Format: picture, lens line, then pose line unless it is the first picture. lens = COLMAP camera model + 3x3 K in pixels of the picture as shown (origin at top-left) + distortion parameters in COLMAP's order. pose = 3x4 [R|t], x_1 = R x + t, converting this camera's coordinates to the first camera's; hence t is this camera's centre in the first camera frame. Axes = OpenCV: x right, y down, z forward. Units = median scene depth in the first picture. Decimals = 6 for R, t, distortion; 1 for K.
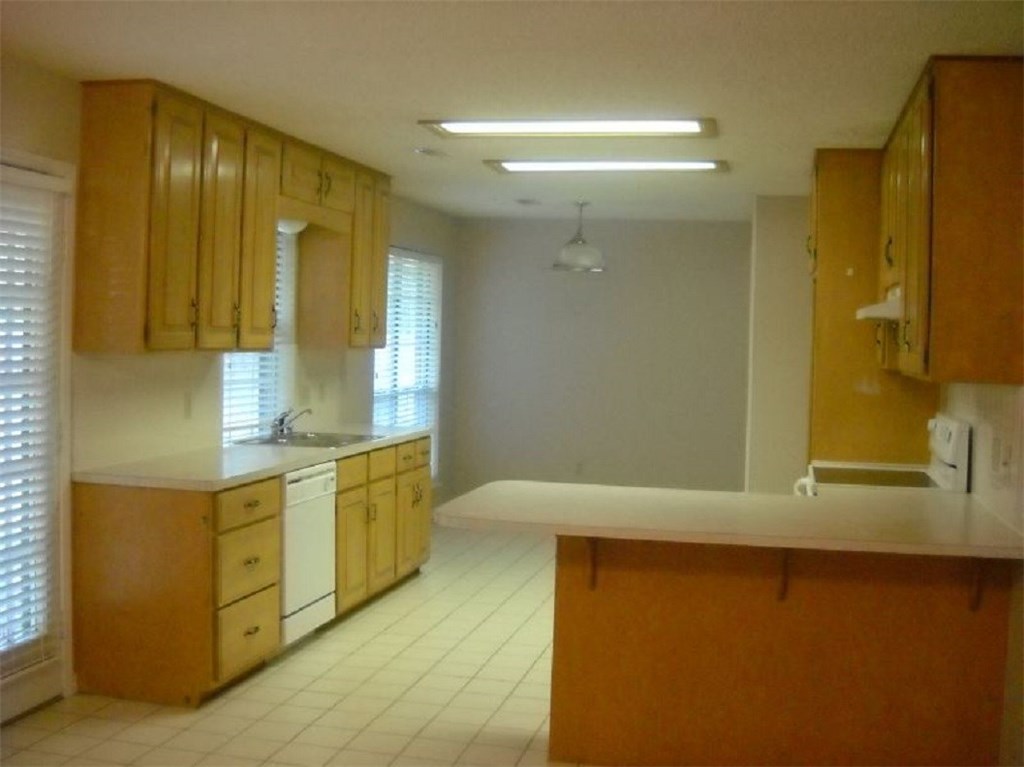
lens RADIAL K [[1241.2, 0, 512.3], [0, 1241.2, 381.1], [0, 0, 1]] dist [-0.200764, 0.000000]
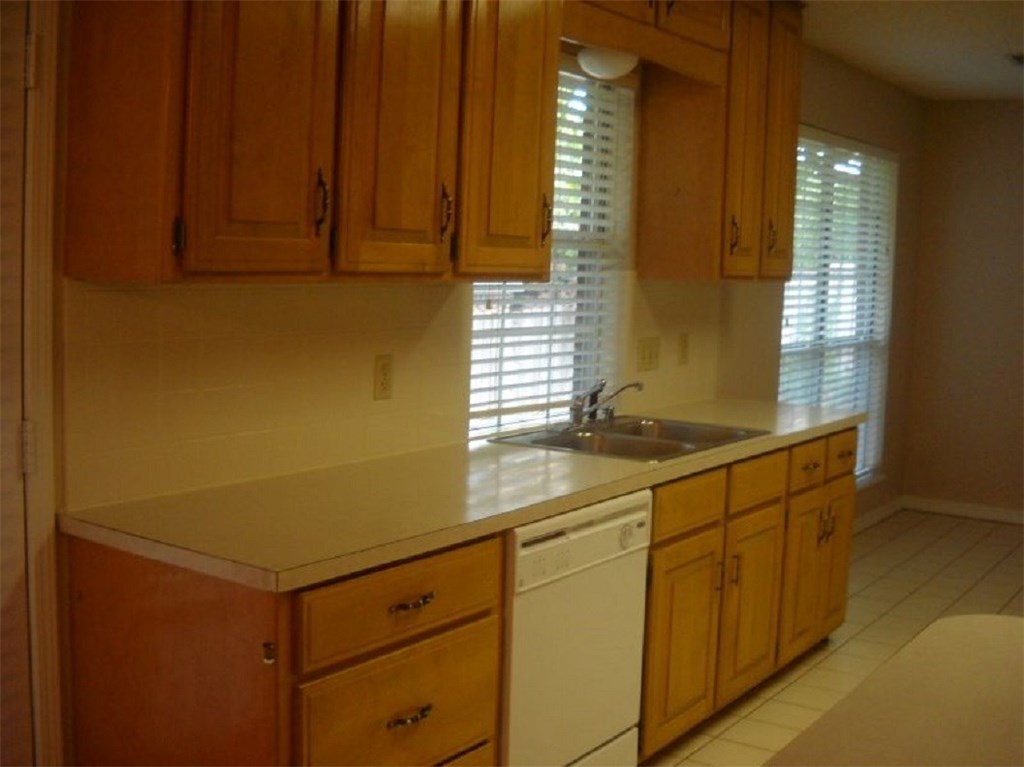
lens RADIAL K [[1241.2, 0, 517.8], [0, 1241.2, 389.4], [0, 0, 1]] dist [-0.200764, 0.000000]
pose [[0.929675, 0.050415, -0.364914, -0.002986], [-0.027581, 0.997337, 0.067520, -0.011501], [0.367346, -0.052707, 0.928590, 0.430047]]
